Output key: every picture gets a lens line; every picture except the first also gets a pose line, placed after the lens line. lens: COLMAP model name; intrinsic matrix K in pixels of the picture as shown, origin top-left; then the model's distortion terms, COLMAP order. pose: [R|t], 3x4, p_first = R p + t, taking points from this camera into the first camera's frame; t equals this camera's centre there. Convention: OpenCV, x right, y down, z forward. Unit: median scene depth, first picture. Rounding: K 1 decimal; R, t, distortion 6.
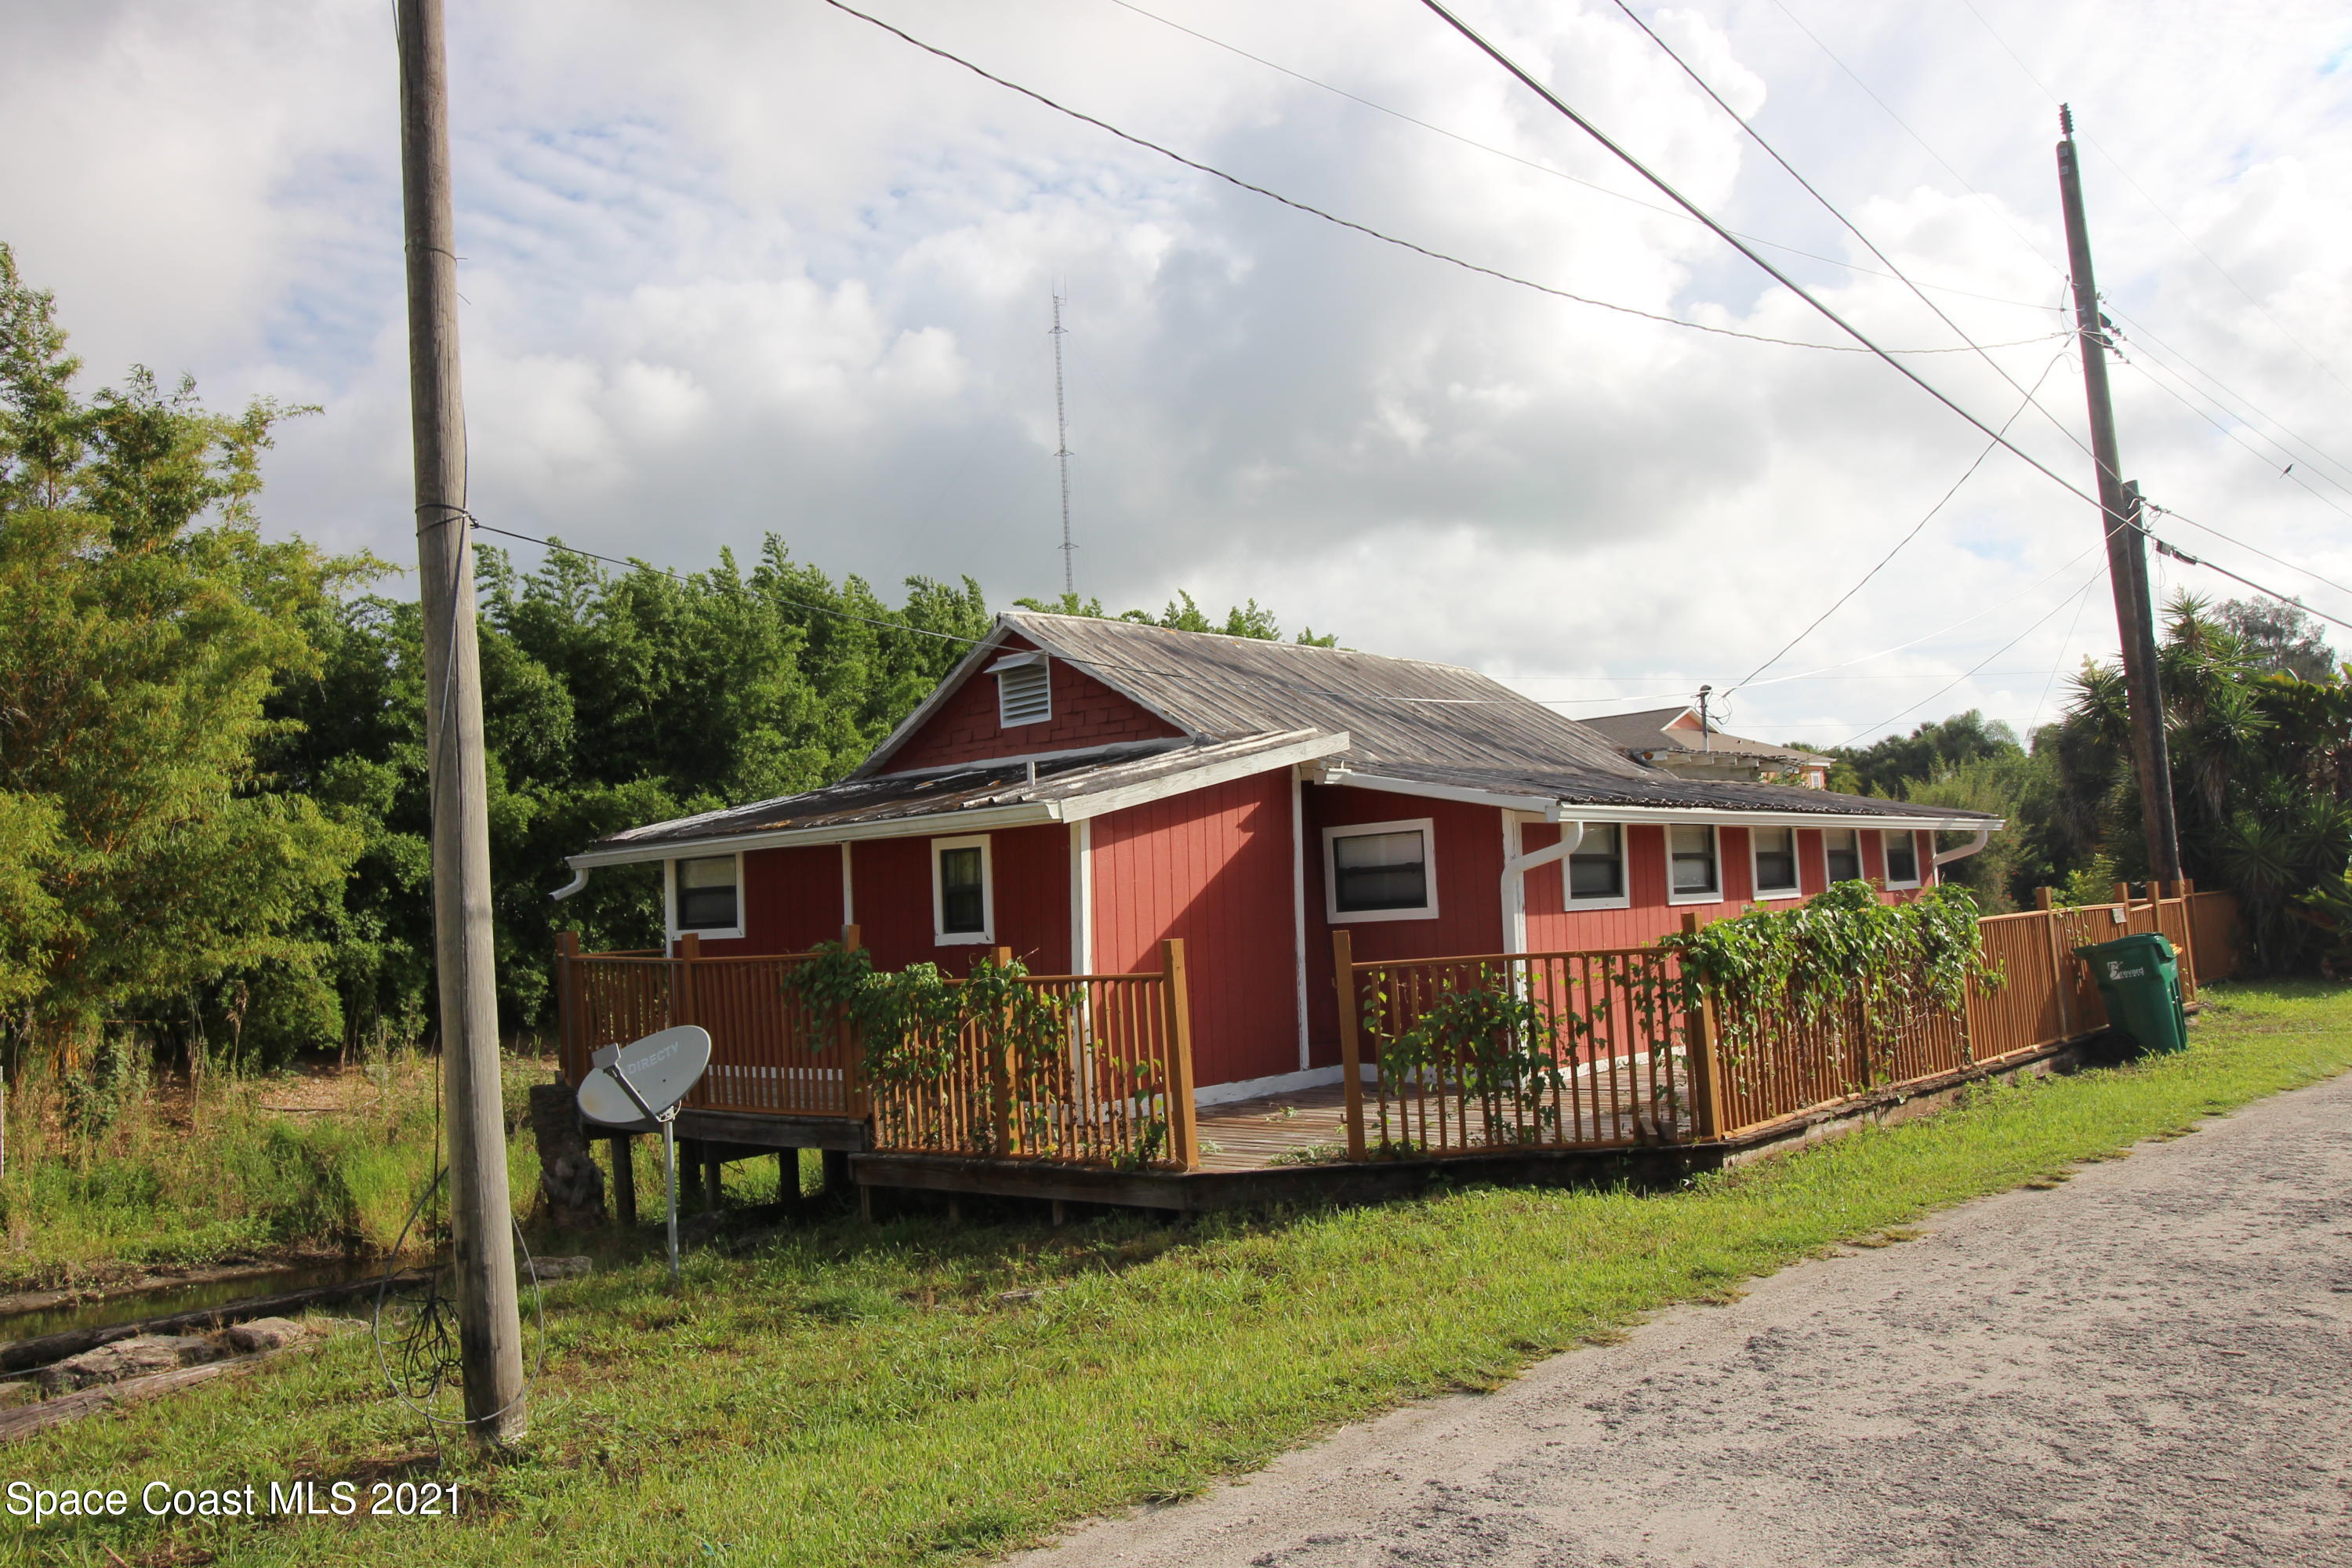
lens RADIAL K [[1820.0, 0, 1176.8], [0, 1820.0, 754.4], [0, 0, 1]] dist [0.011417, -0.005968]
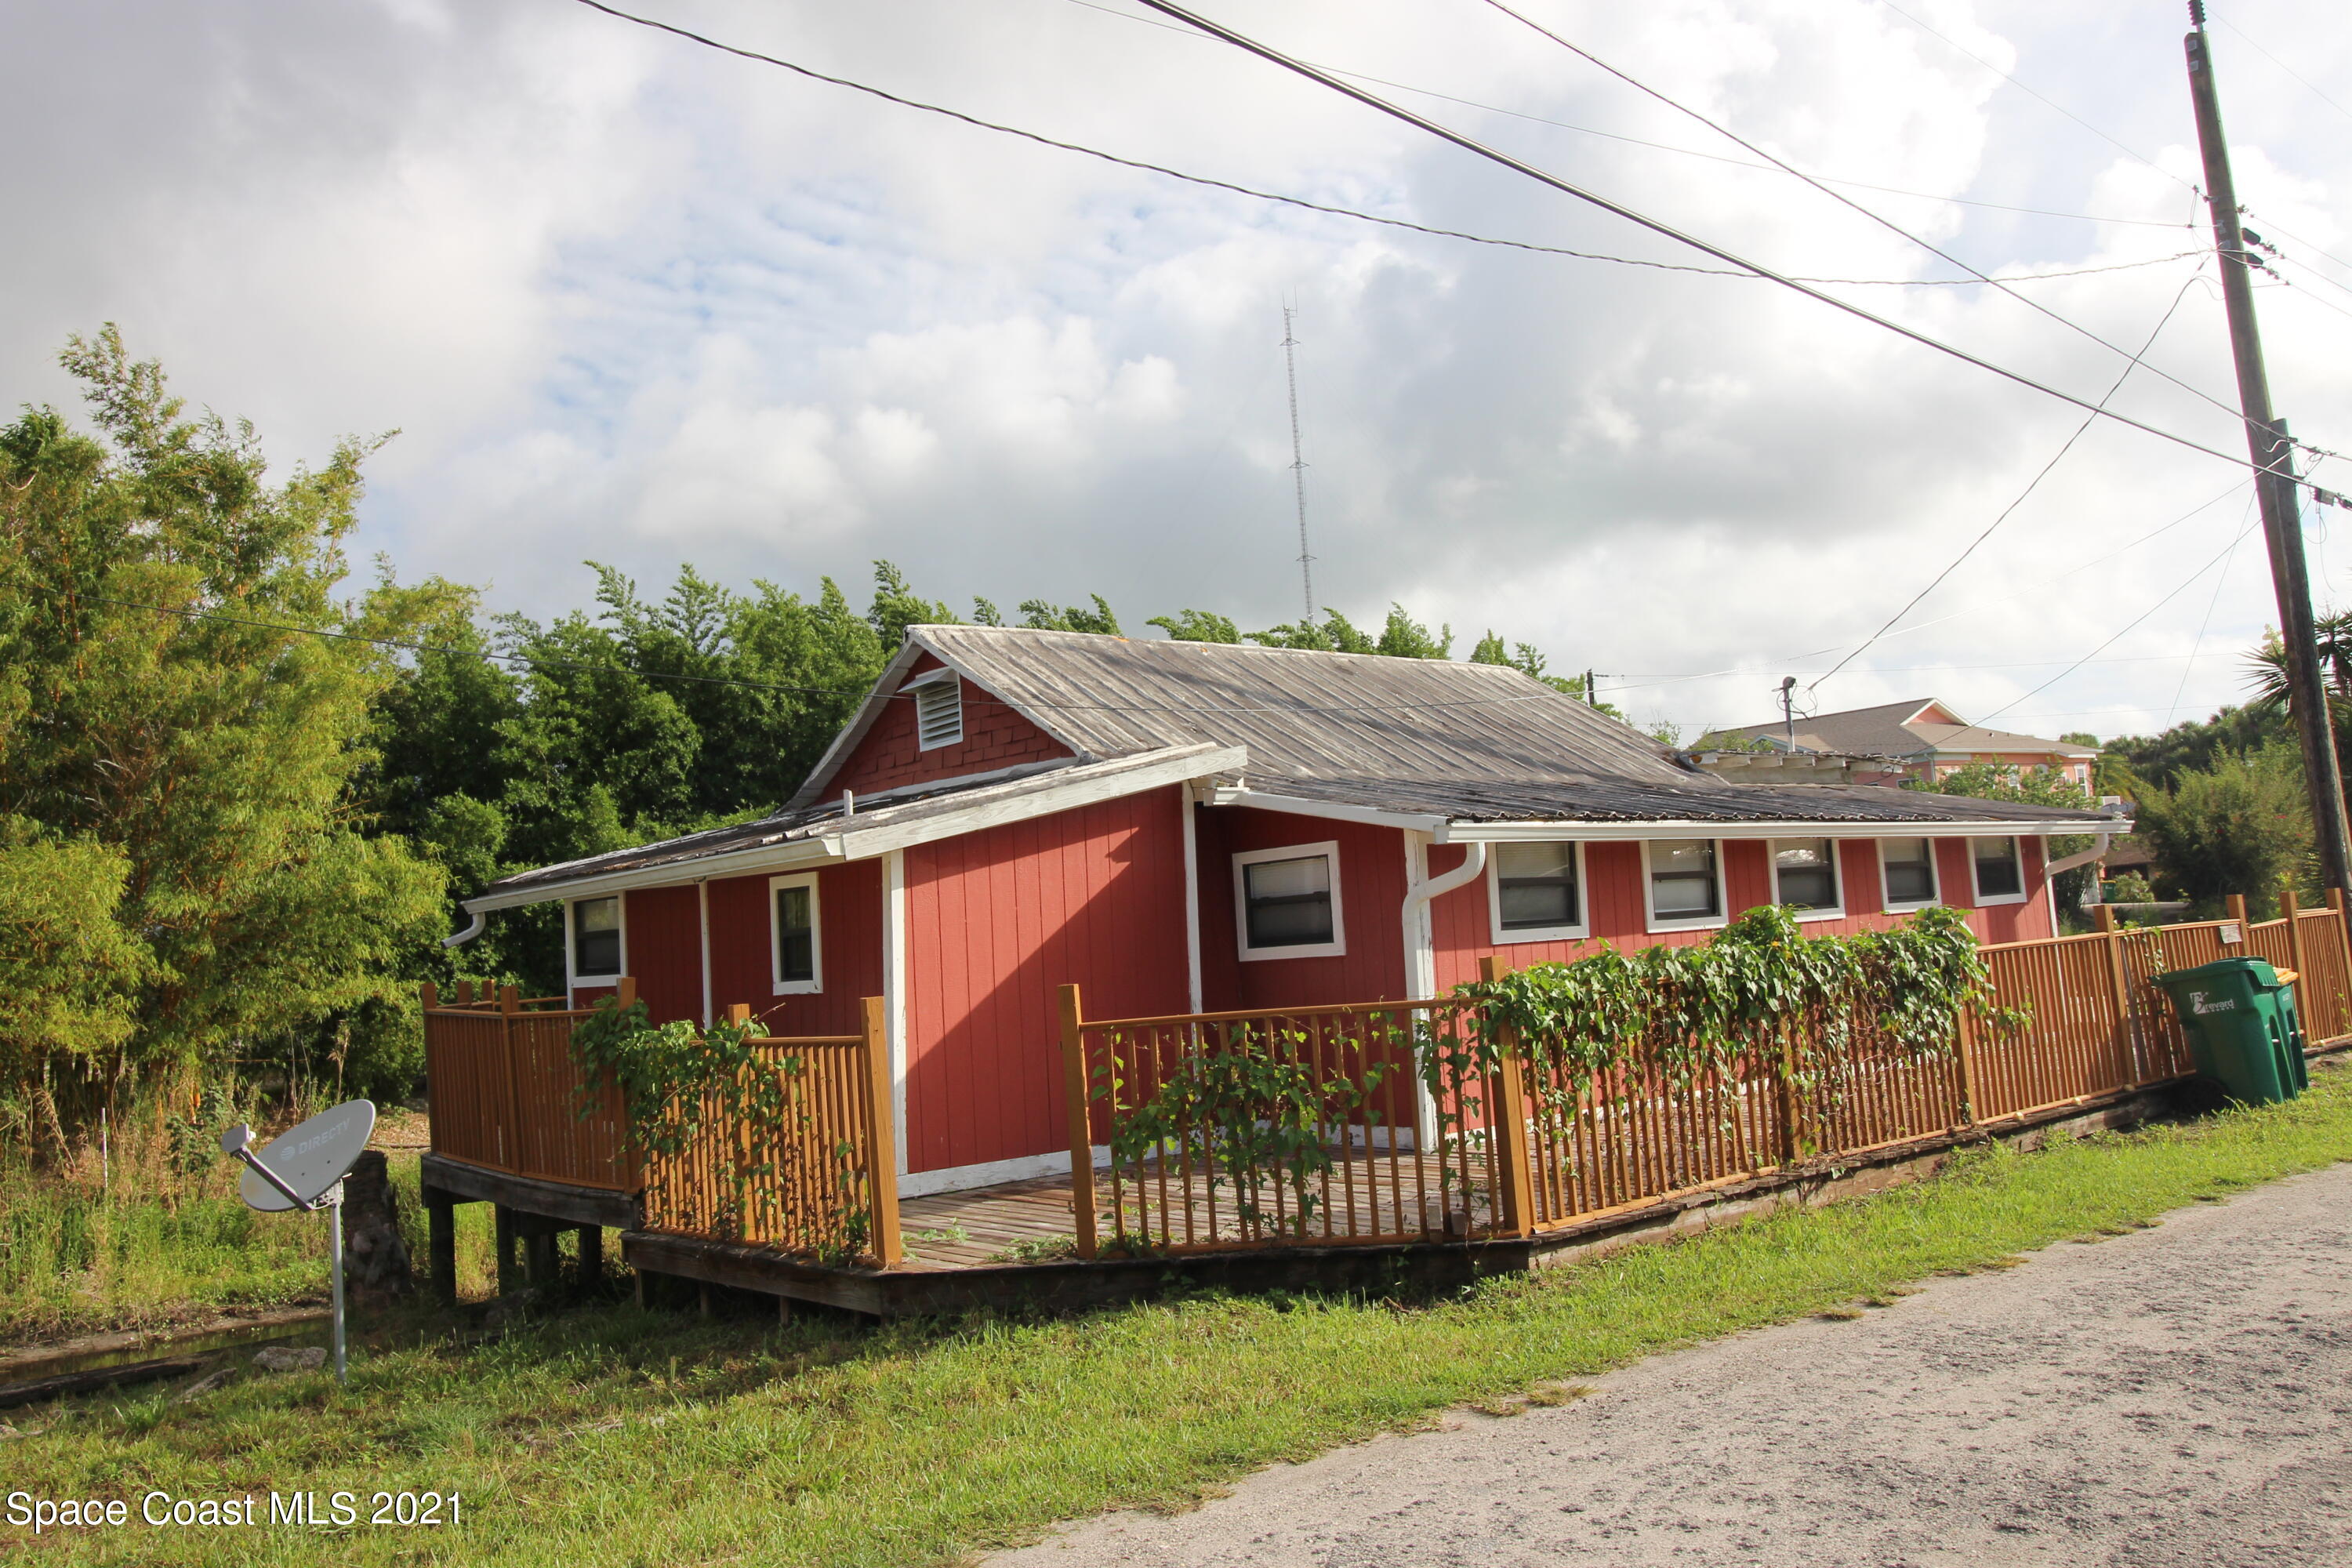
lens RADIAL K [[1835.1, 0, 1160.5], [0, 1835.1, 748.3], [0, 0, 1]] dist [0.004386, 0.003222]
pose [[0.989496, -0.030974, -0.141201, 0.181031], [0.029420, 0.999482, -0.013082, -0.000401], [0.141533, 0.008790, 0.989895, 0.112178]]
